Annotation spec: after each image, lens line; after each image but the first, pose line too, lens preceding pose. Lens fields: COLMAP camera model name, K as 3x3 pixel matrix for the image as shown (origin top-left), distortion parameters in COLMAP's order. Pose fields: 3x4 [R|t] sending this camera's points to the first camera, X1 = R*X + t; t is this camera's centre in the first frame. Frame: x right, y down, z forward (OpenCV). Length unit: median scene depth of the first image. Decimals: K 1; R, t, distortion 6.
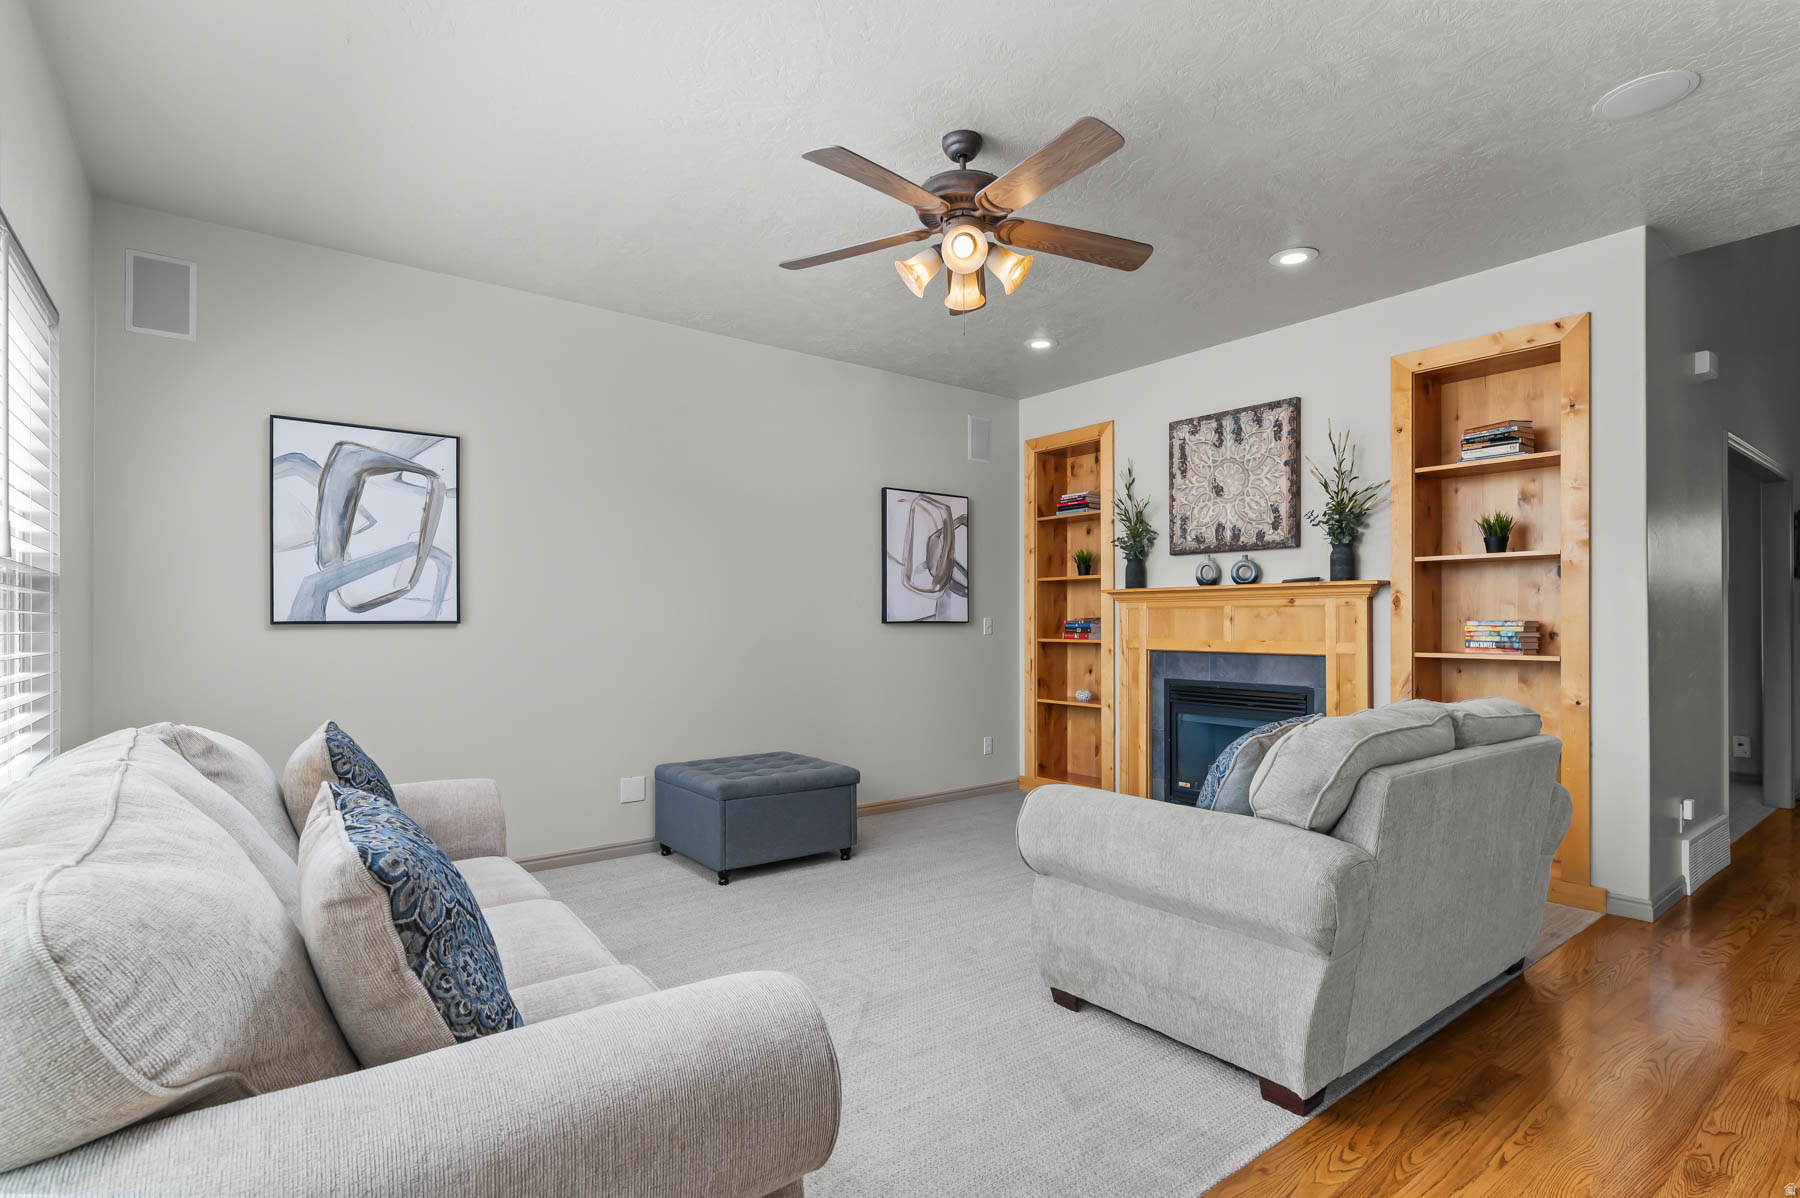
lens RADIAL K [[866.0, 0, 899.0], [0, 866.0, 614.2], [0, 0, 1]] dist [0.003114, -0.002775]
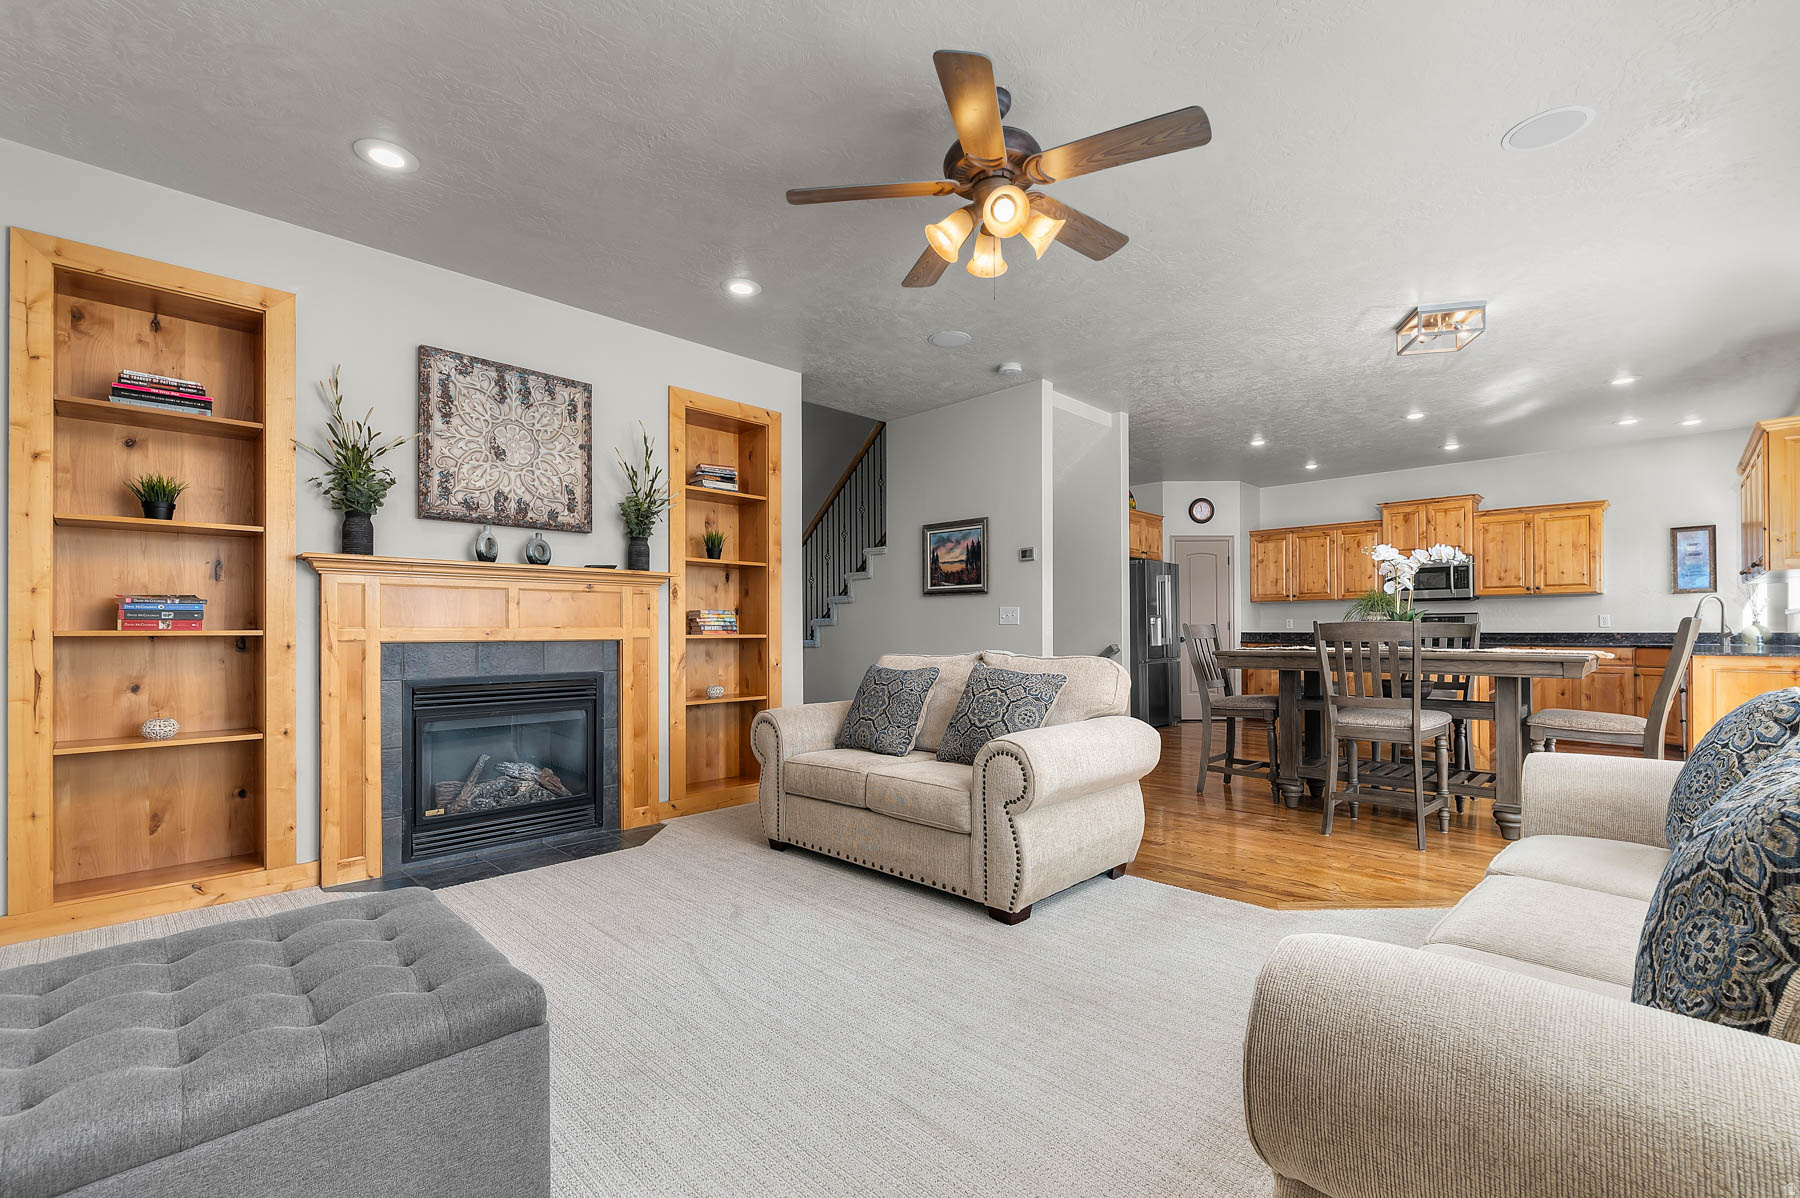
lens RADIAL K [[783.4, 0, 915.0], [0, 783.4, 620.9], [0, 0, 1]] dist [-0.000890, 0.000625]
pose [[-0.149109, 0.010111, 0.988769, -0.464719], [-0.009289, 0.999889, -0.011626, 0.029254], [-0.988777, -0.010918, -0.148998, 0.715537]]
